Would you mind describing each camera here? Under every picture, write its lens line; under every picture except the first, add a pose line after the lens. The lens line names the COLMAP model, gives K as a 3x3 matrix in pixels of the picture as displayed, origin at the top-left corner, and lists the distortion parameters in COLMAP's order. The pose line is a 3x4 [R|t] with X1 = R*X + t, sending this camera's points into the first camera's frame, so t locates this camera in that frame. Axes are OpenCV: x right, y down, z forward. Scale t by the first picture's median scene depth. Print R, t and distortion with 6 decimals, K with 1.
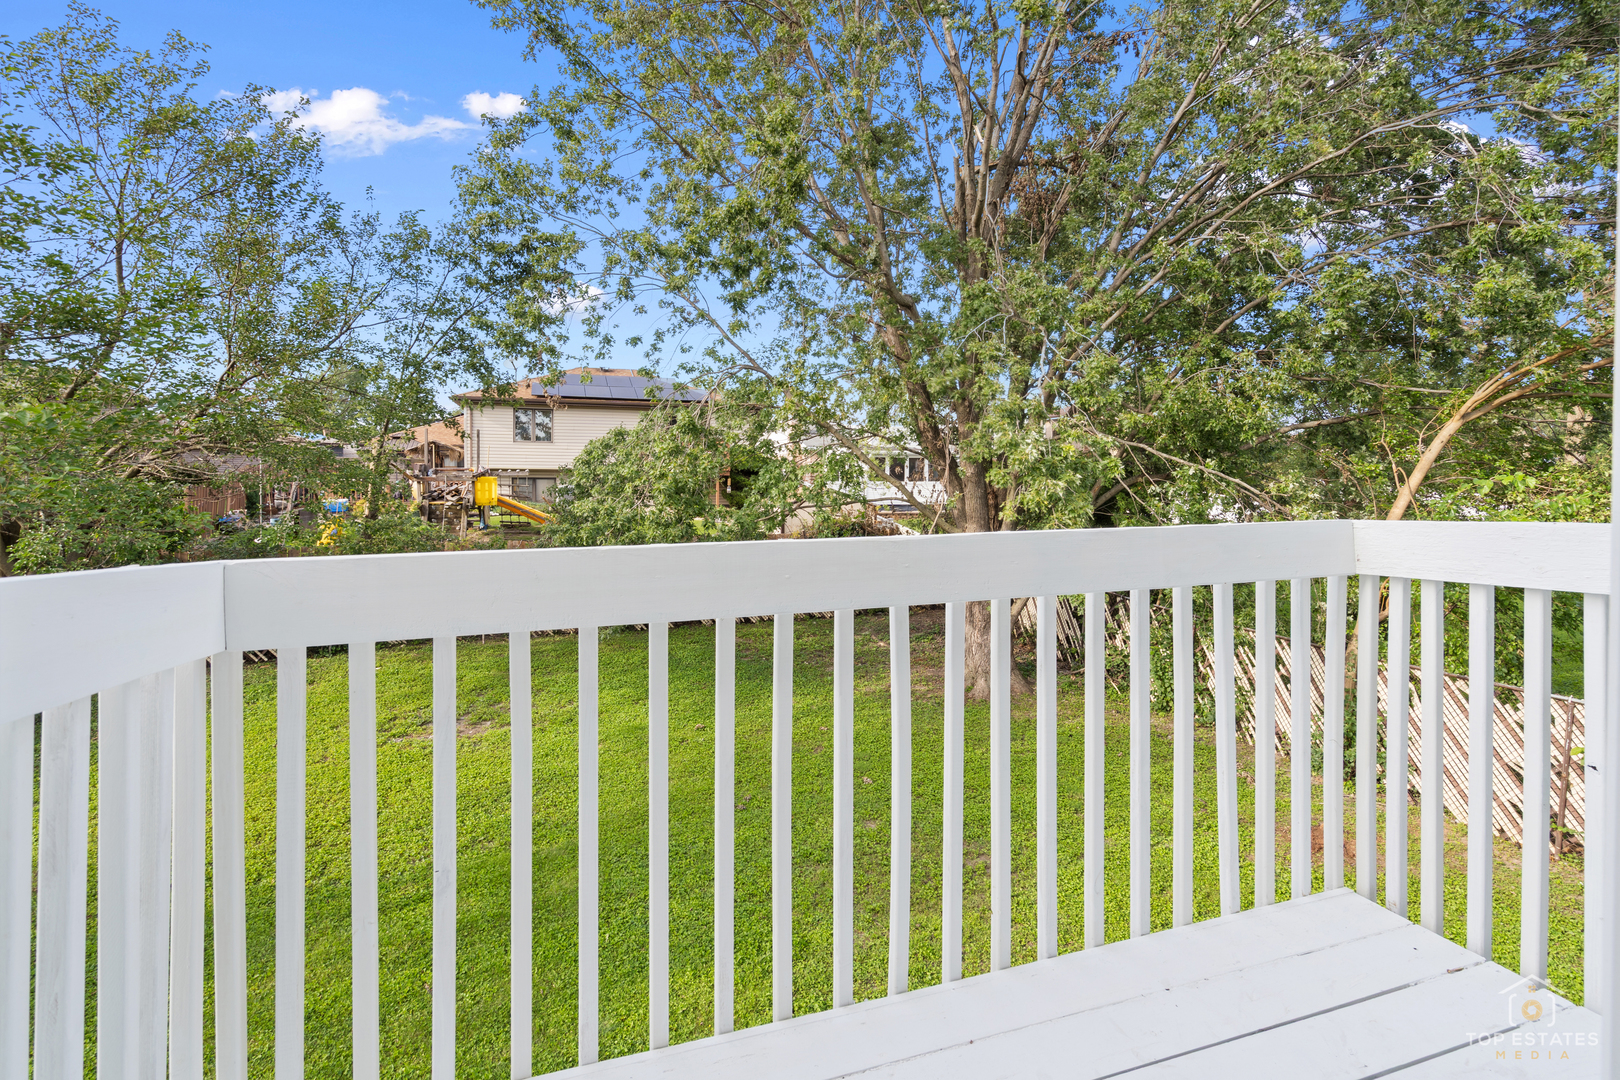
lens RADIAL K [[752.2, 0, 802.3], [0, 752.2, 479.8], [0, 0, 1]] dist [-0.005324, 0.002645]
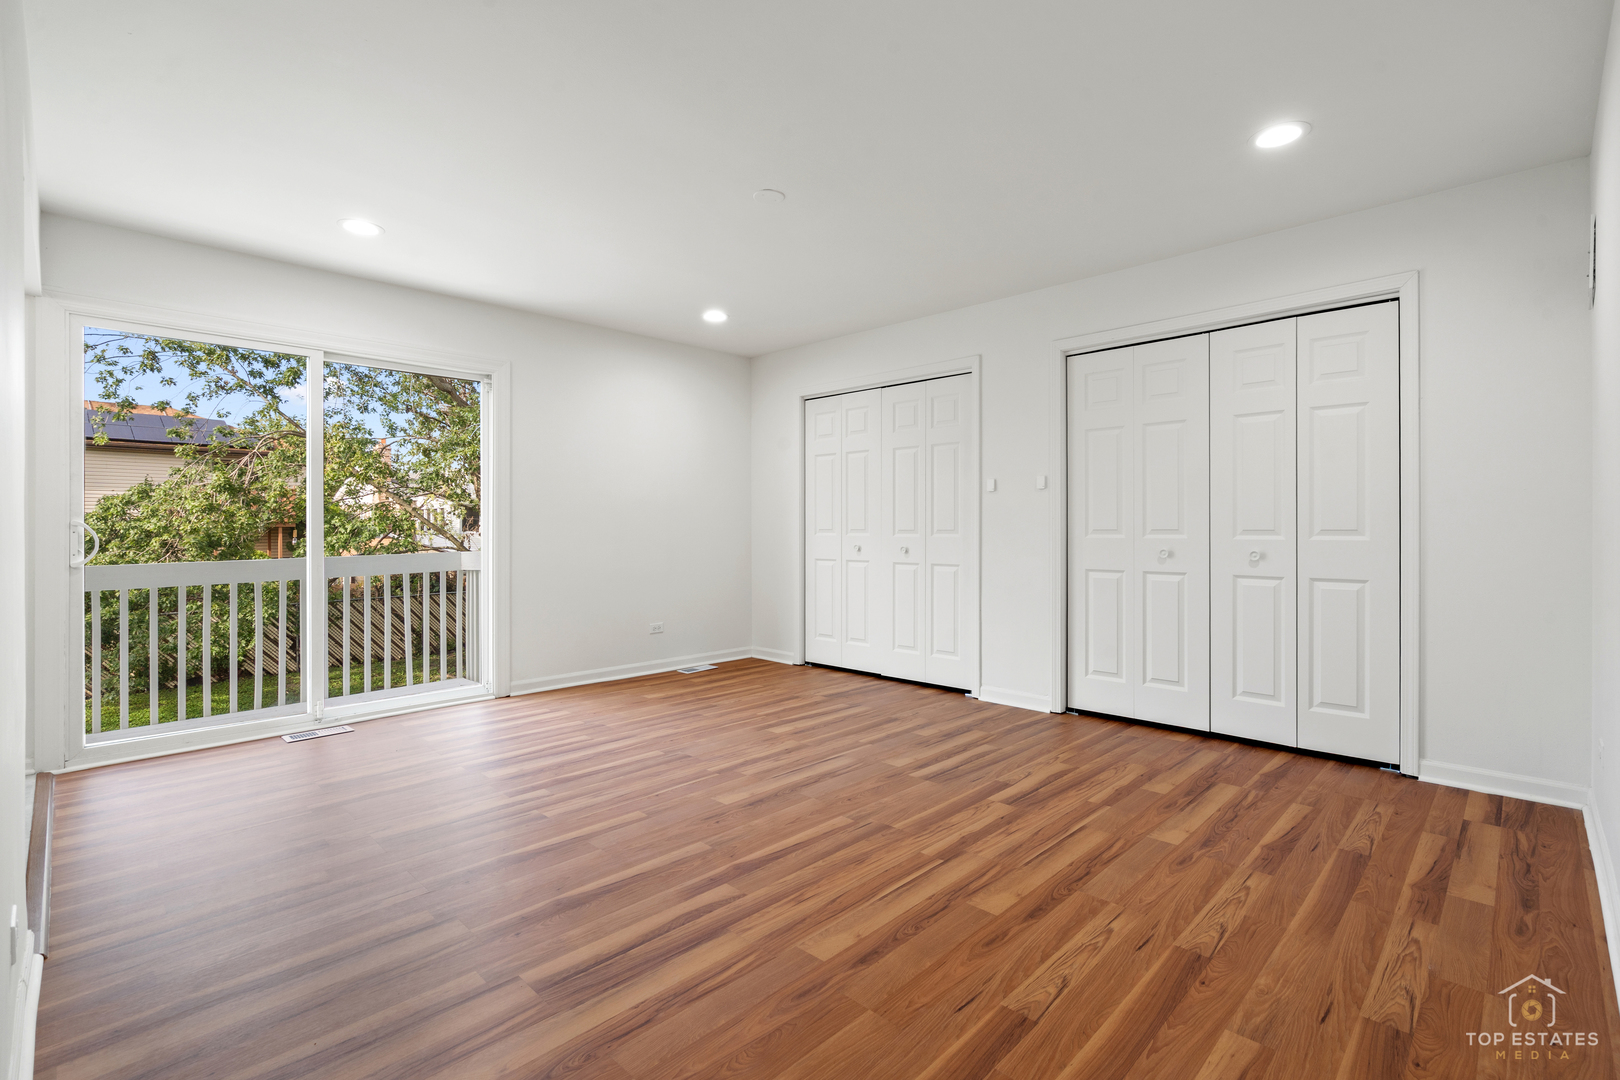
lens RADIAL K [[752.2, 0, 817.8], [0, 752.2, 527.1], [0, 0, 1]] dist [-0.005324, 0.002645]
pose [[0.882400, -0.003188, 0.470489, 0.097119], [0.004200, 0.999991, -0.001102, -0.005493], [-0.470481, 0.002948, 0.882405, -0.378428]]
